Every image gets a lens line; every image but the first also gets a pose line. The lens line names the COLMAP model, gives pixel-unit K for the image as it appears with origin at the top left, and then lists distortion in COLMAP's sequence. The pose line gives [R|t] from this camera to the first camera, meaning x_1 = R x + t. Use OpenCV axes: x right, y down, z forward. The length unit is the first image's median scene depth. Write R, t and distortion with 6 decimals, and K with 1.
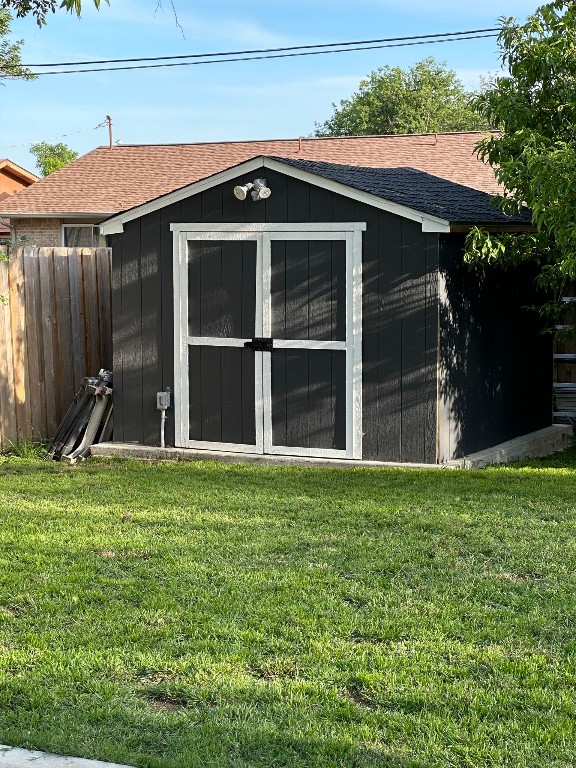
lens RADIAL K [[1719.2, 0, 290.2], [0, 1719.2, 383.8], [0, 0, 1]] dist [0.099506, 0.000000]
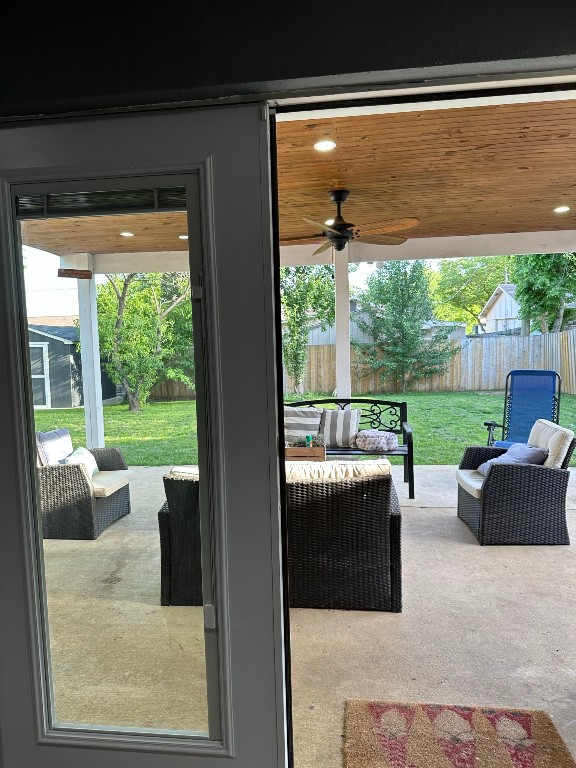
lens RADIAL K [[555.1, 0, 295.4], [0, 555.1, 383.6], [0, 0, 1]] dist [0.007289, -0.016009]
pose [[0.938636, -0.039698, 0.342617, 0.122771], [0.045185, 0.998946, -0.008047, 0.025808], [-0.341937, 0.023034, 0.939441, -0.261146]]
